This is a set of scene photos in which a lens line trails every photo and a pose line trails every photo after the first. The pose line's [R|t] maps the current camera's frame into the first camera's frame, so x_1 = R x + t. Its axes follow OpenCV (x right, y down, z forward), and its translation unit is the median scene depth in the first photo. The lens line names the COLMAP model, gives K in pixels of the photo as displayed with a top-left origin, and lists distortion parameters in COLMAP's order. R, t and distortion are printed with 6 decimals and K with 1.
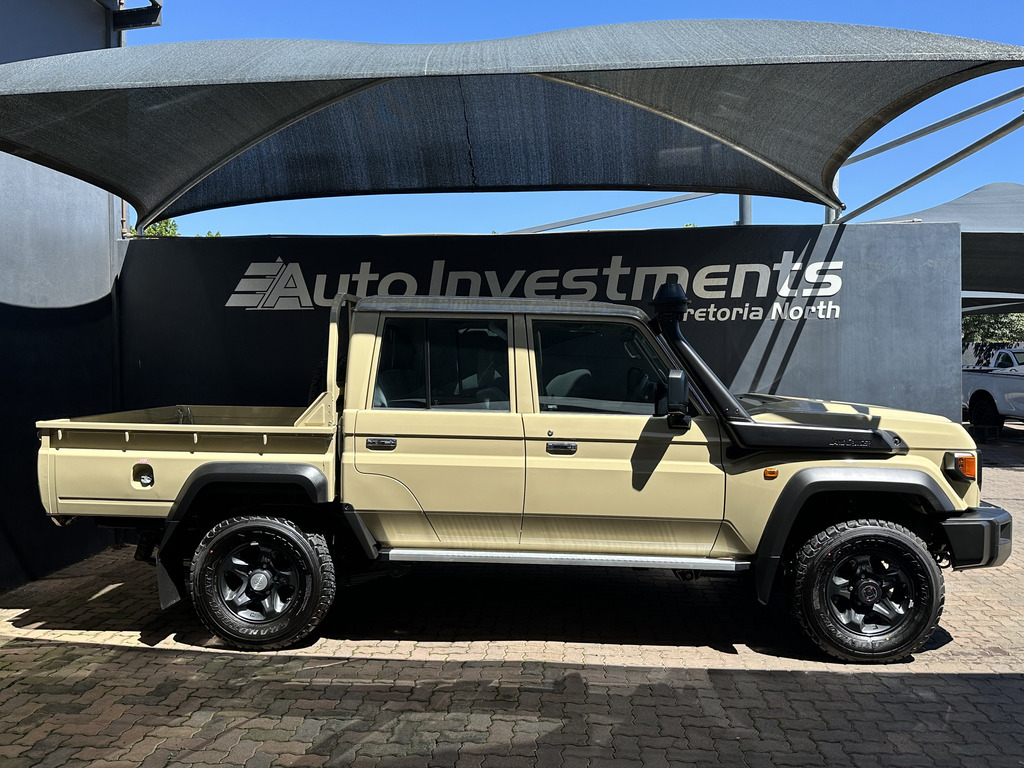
lens RADIAL K [[816.3, 0, 512.0], [0, 816.3, 384.0], [0, 0, 1]] dist [0.125917, -0.211274]
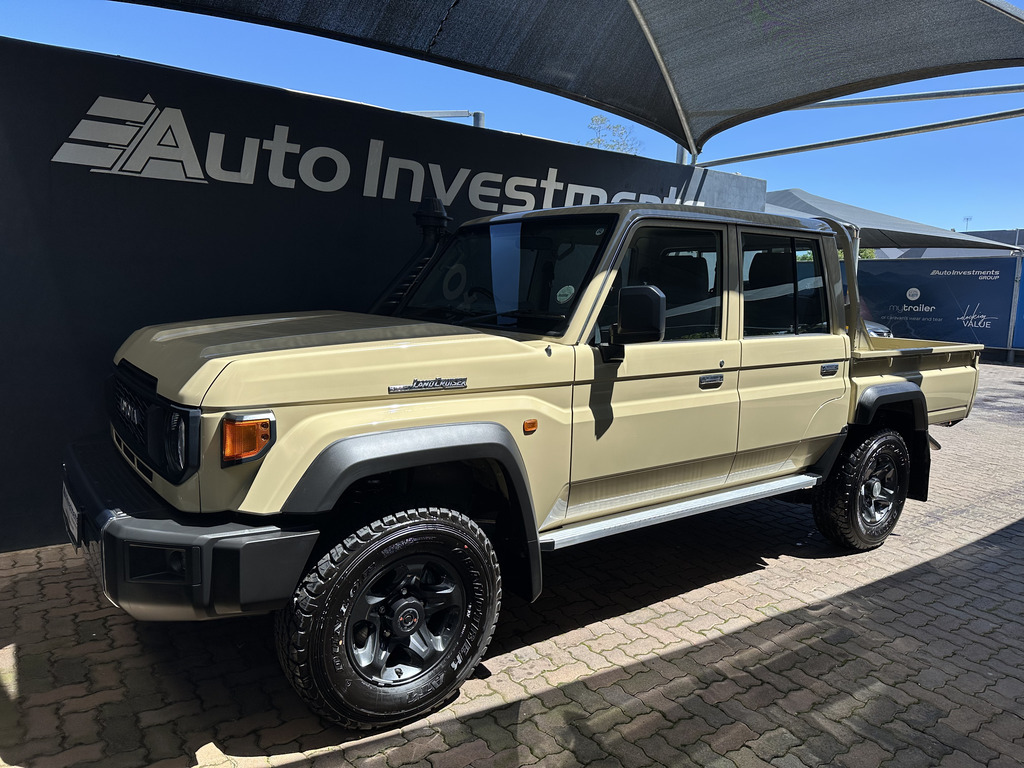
lens RADIAL K [[720.4, 0, 514.6], [0, 720.4, 381.8], [0, 0, 1]] dist [0.044369, -0.068198]
pose [[0.771103, -0.043746, 0.635206, -0.450707], [-0.027969, 0.994347, 0.102432, 0.004018], [-0.636096, -0.096752, 0.765520, 0.374641]]
